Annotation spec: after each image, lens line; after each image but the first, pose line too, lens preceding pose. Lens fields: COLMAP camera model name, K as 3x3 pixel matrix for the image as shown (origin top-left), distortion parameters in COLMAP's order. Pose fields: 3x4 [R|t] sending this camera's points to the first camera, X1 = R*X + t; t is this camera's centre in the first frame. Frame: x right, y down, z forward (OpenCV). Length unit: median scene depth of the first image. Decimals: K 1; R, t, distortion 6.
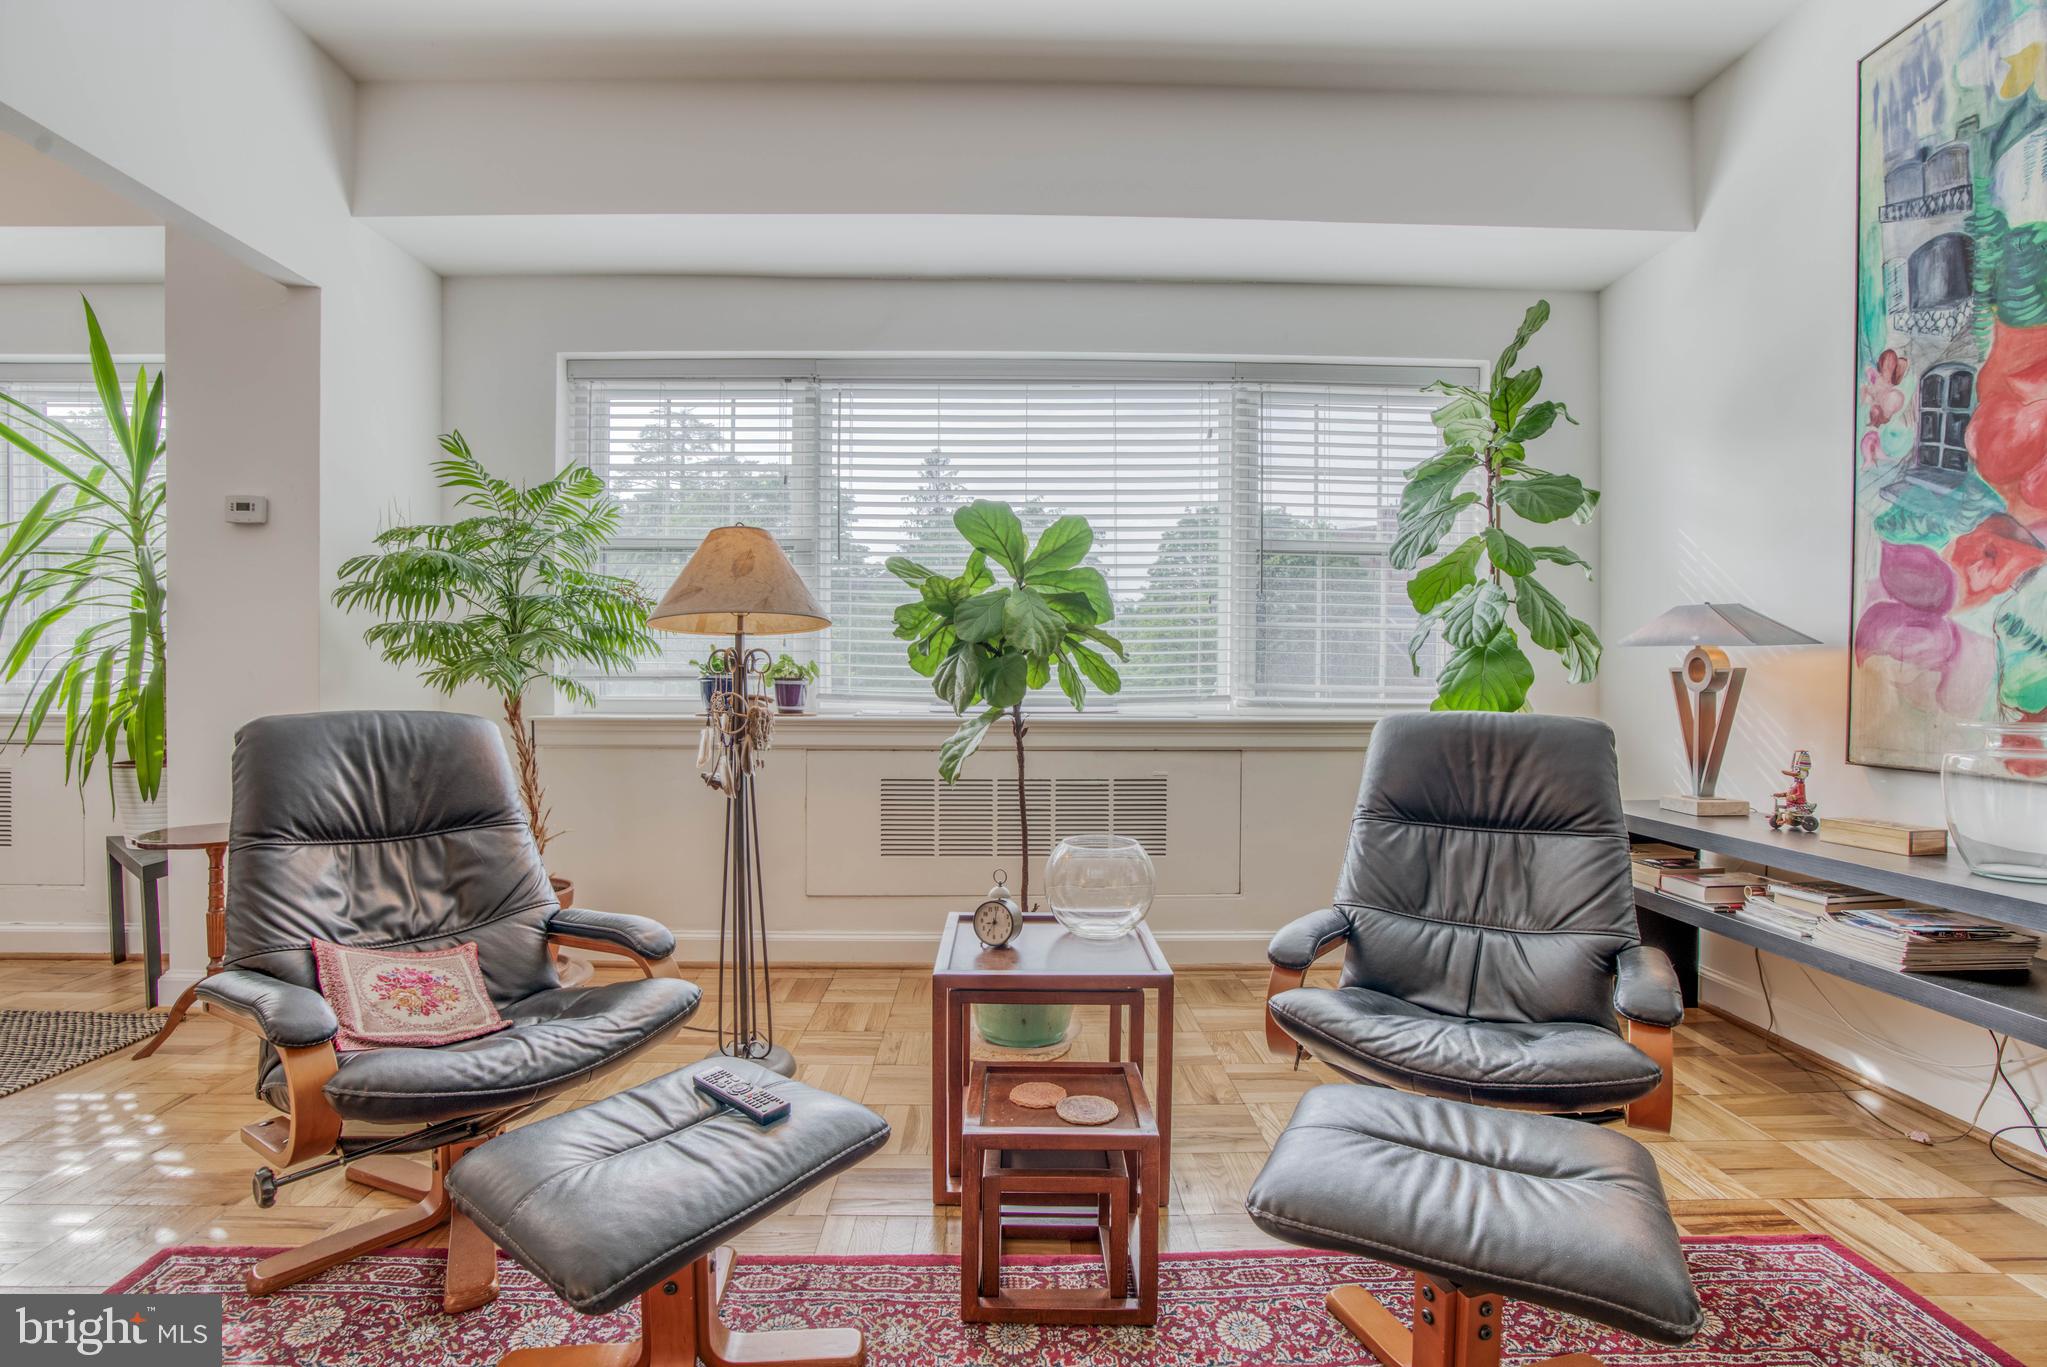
lens RADIAL K [[938.2, 0, 1013.7], [0, 938.2, 694.2], [0, 0, 1]] dist [-0.066401, 0.025336]
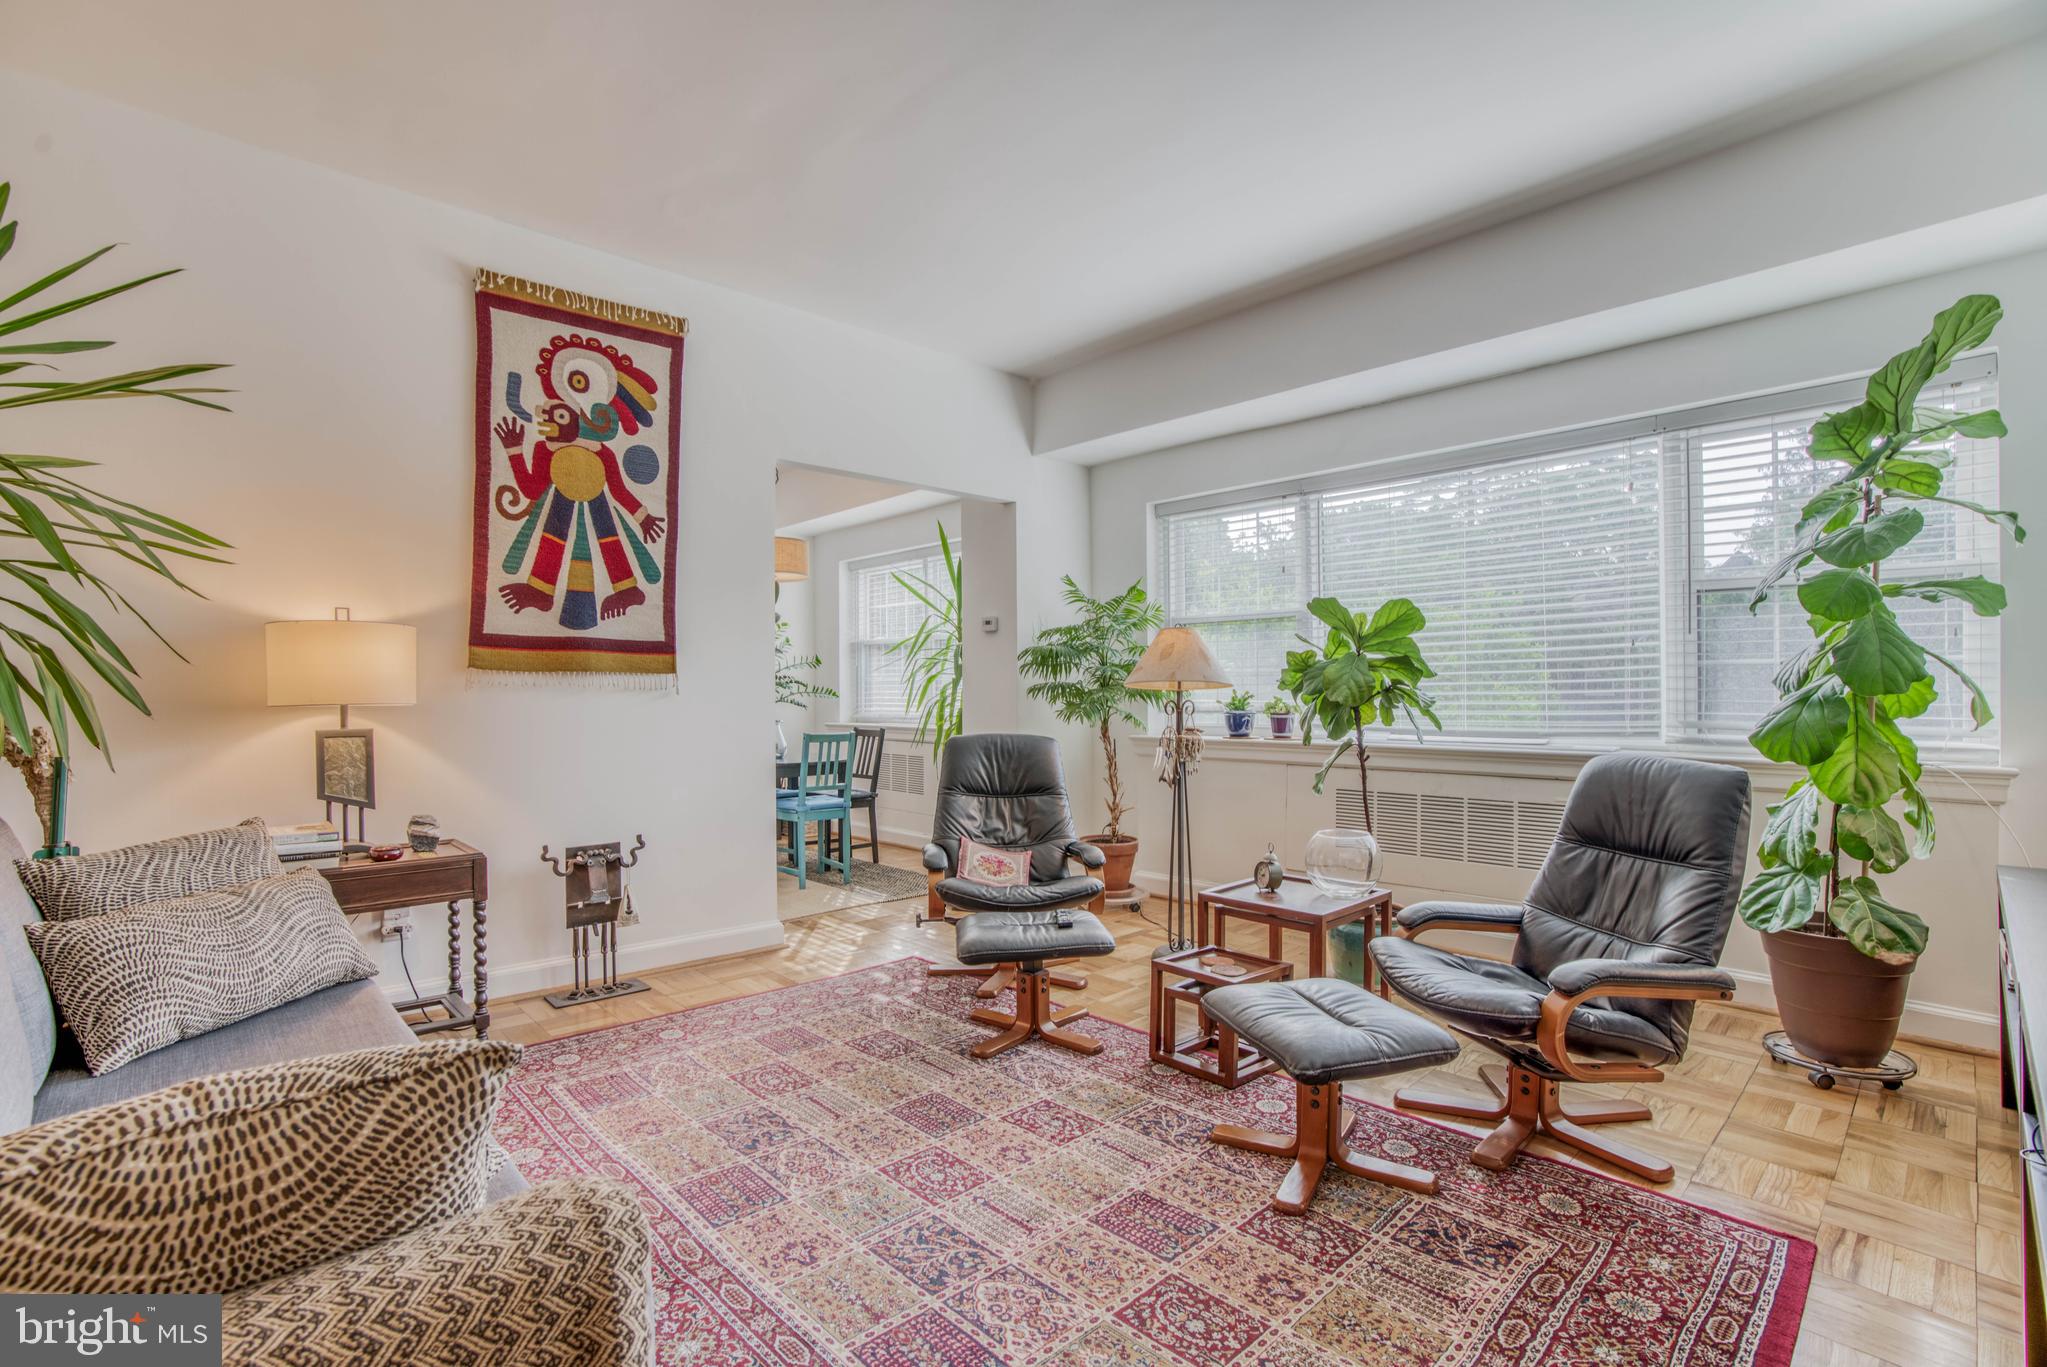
lens RADIAL K [[938.2, 0, 1013.5], [0, 938.2, 693.8], [0, 0, 1]] dist [-0.066401, 0.025336]
pose [[0.673095, -0.006106, -0.739531, 0.677680], [-0.003024, 0.999935, -0.011008, -0.037384], [0.739550, 0.009646, 0.673033, -0.306946]]
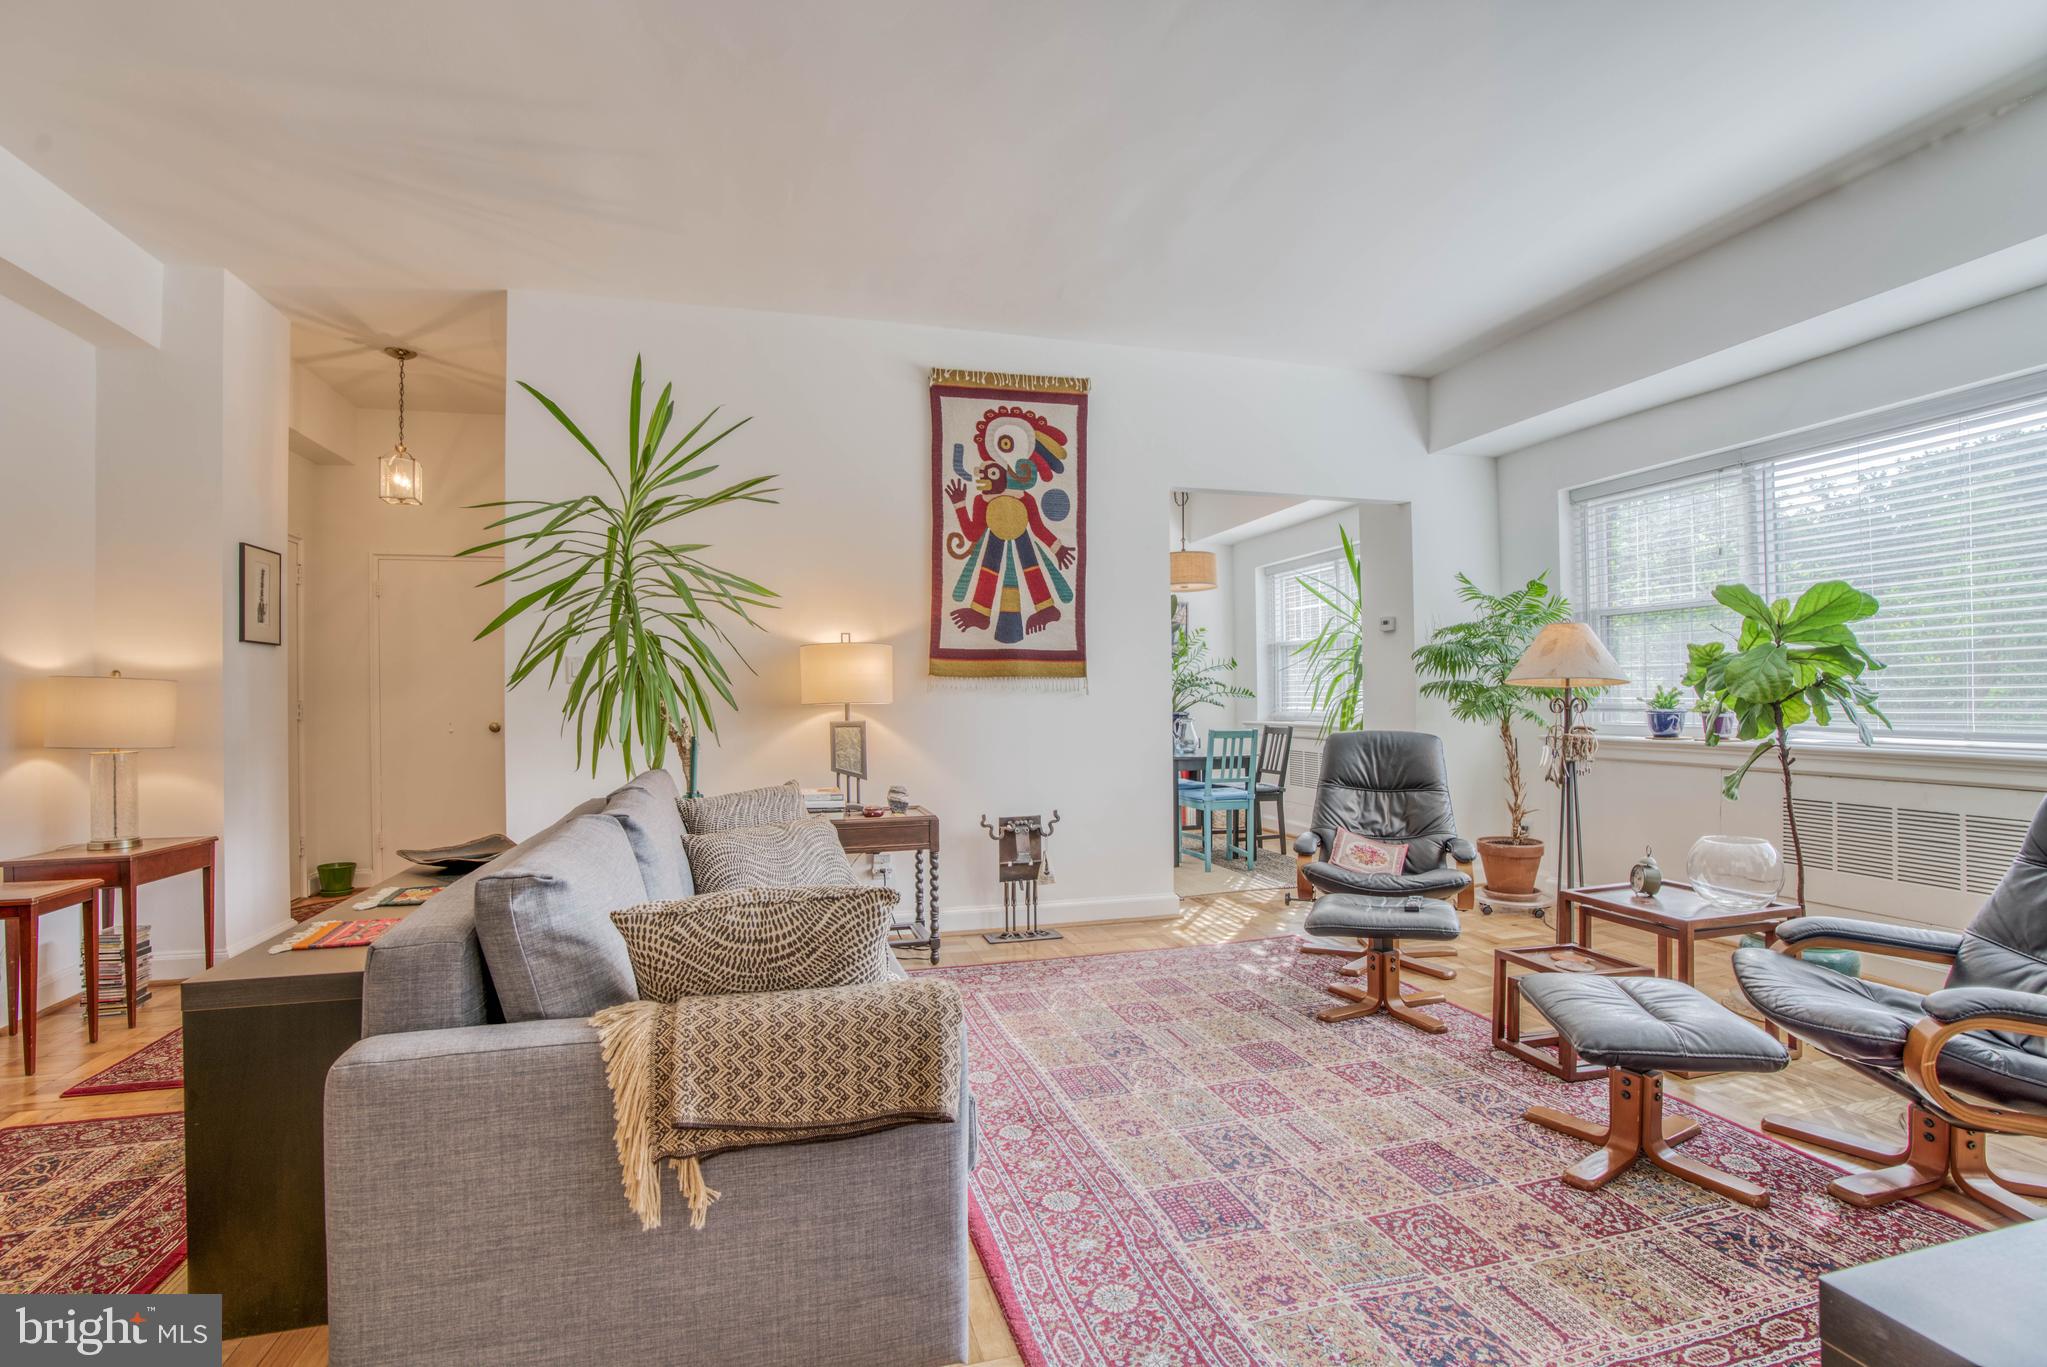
lens RADIAL K [[938.2, 0, 1014.1], [0, 938.2, 693.3], [0, 0, 1]] dist [-0.066401, 0.025336]
pose [[0.258808, -0.010016, -0.965877, 0.904443], [-0.001403, 0.999941, -0.010745, -0.034317], [0.965928, 0.004136, 0.258779, -0.299562]]
